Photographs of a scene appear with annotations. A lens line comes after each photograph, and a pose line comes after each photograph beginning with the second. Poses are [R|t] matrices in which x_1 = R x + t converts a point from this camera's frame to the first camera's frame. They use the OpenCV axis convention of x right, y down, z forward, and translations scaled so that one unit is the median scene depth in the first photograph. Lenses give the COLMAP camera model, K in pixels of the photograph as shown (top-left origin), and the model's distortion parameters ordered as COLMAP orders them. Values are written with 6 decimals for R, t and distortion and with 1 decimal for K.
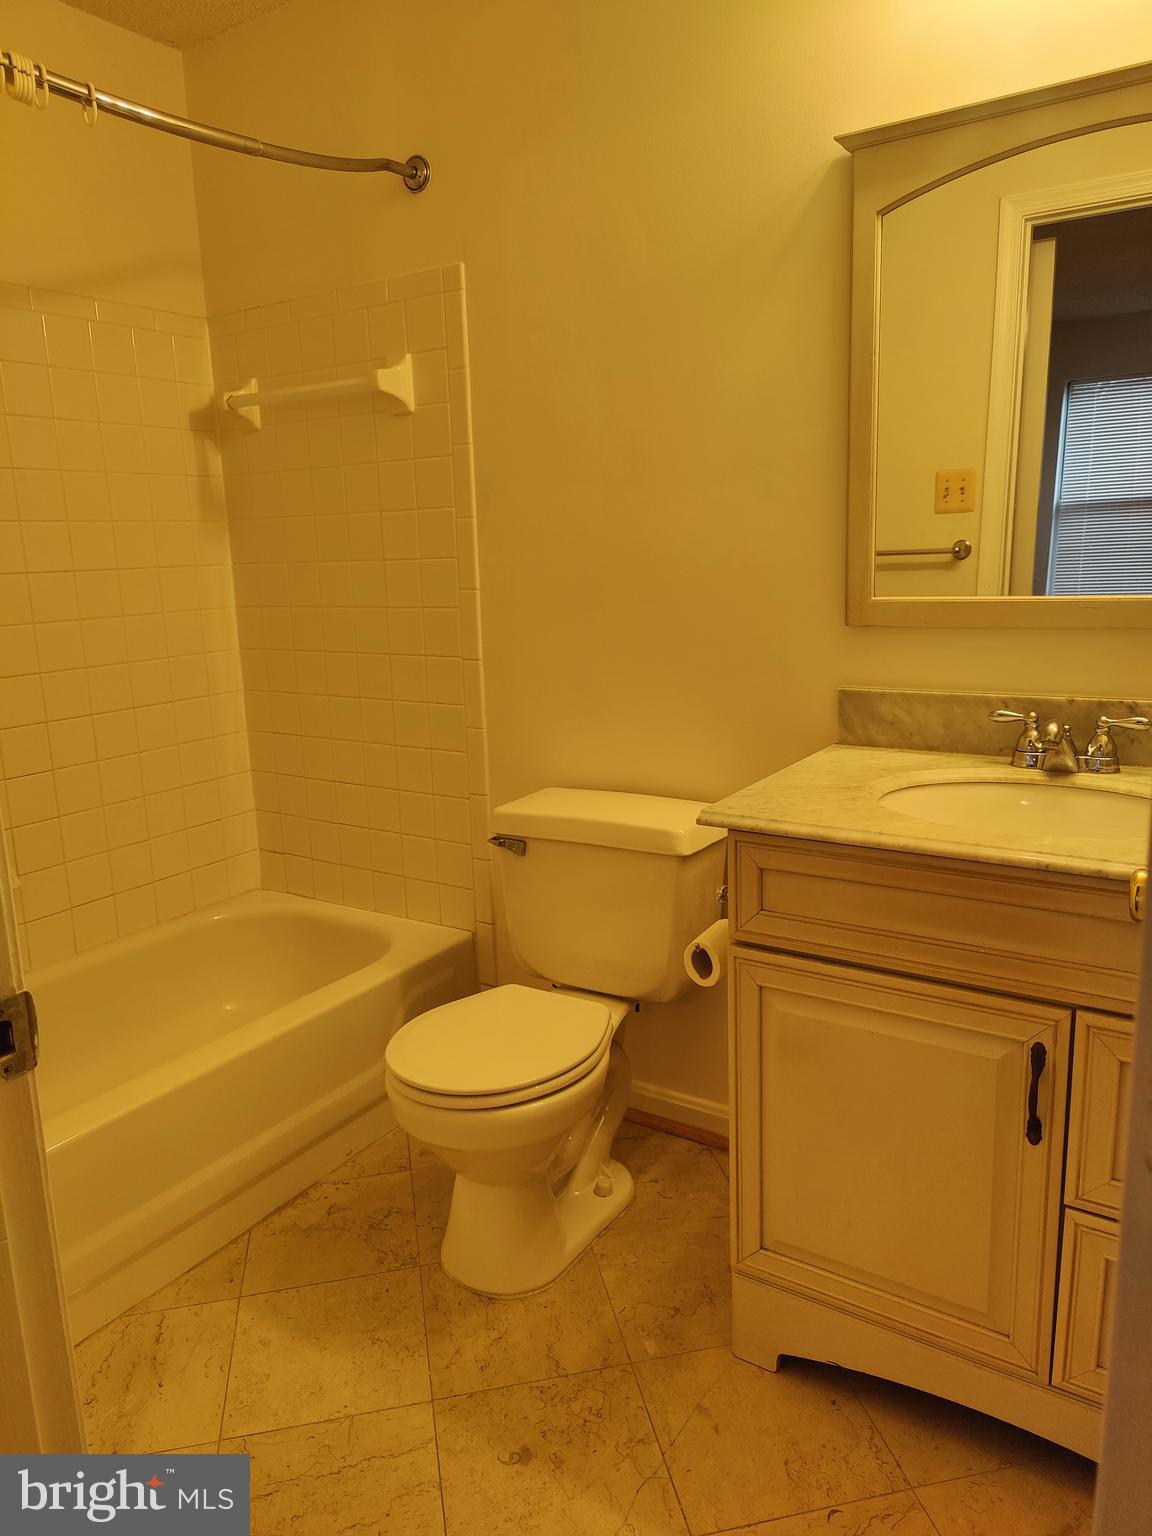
lens RADIAL K [[1076.5, 0, 572.5], [0, 1076.5, 762.4], [0, 0, 1]] dist [0.026707, -0.029615]
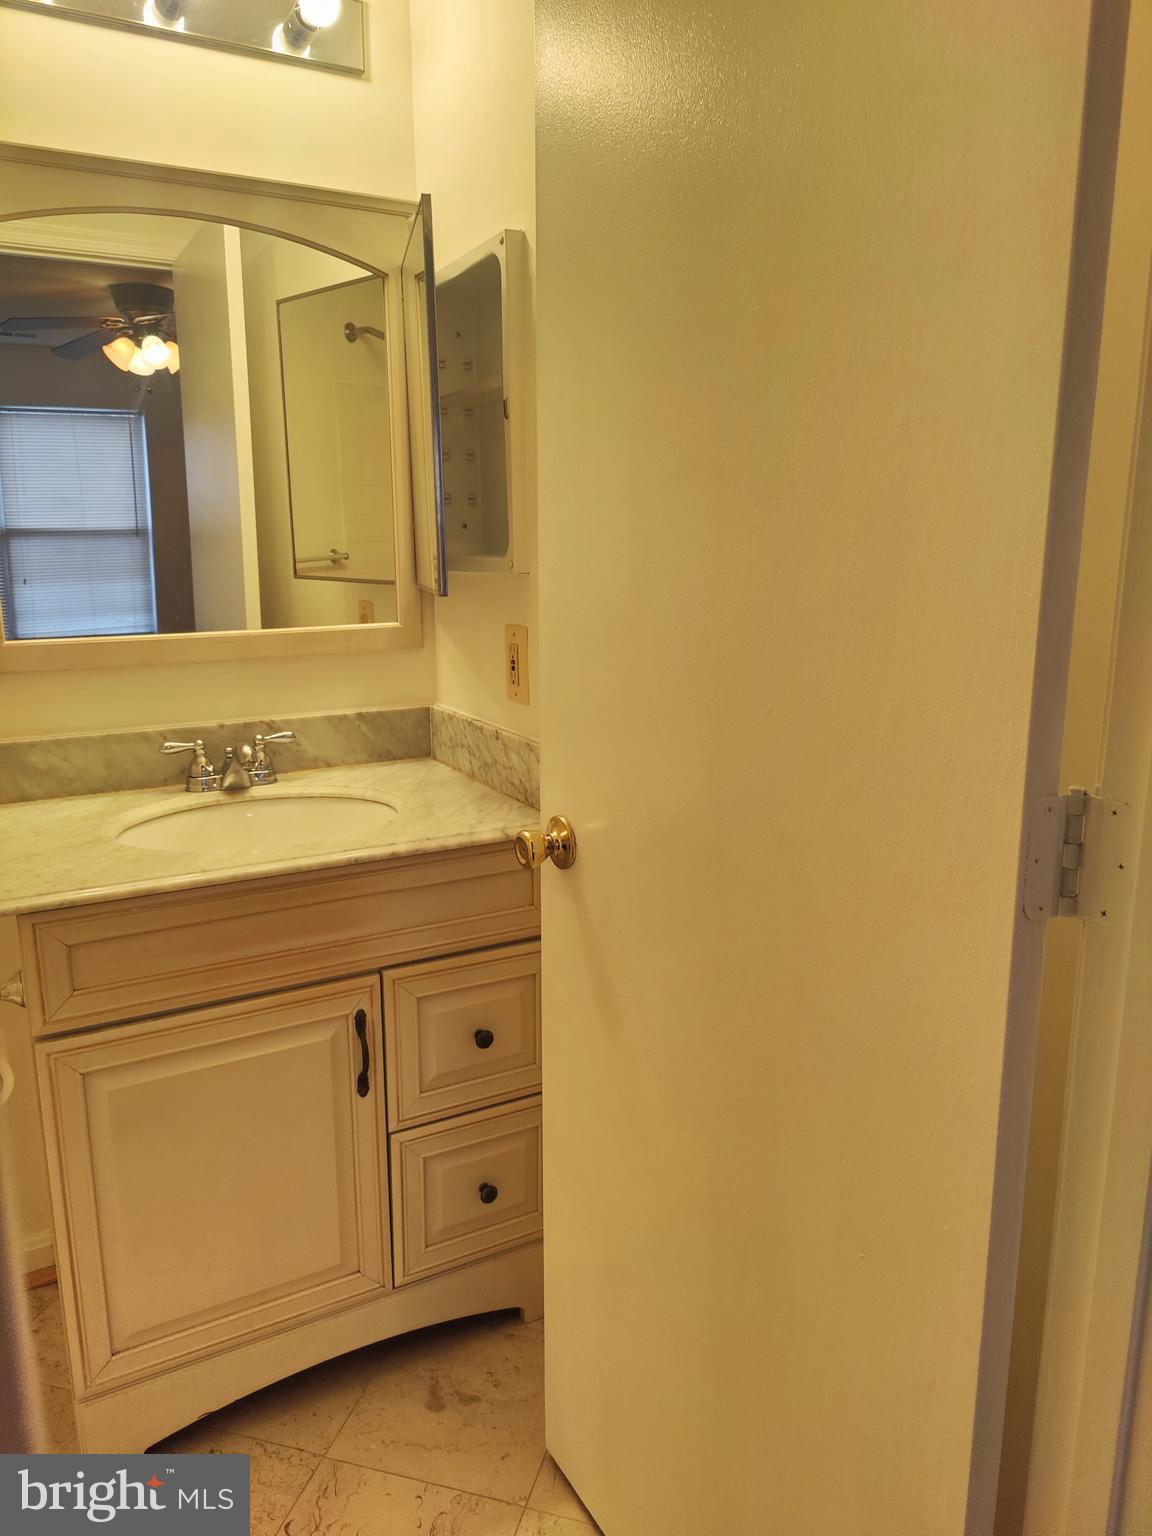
lens RADIAL K [[1076.5, 0, 575.4], [0, 1076.5, 769.6], [0, 0, 1]] dist [0.026707, -0.029615]
pose [[0.461381, -0.154304, 0.873681, -0.353098], [0.168488, 0.982078, 0.084472, -0.045878], [-0.871057, 0.108231, 0.479110, 0.160598]]
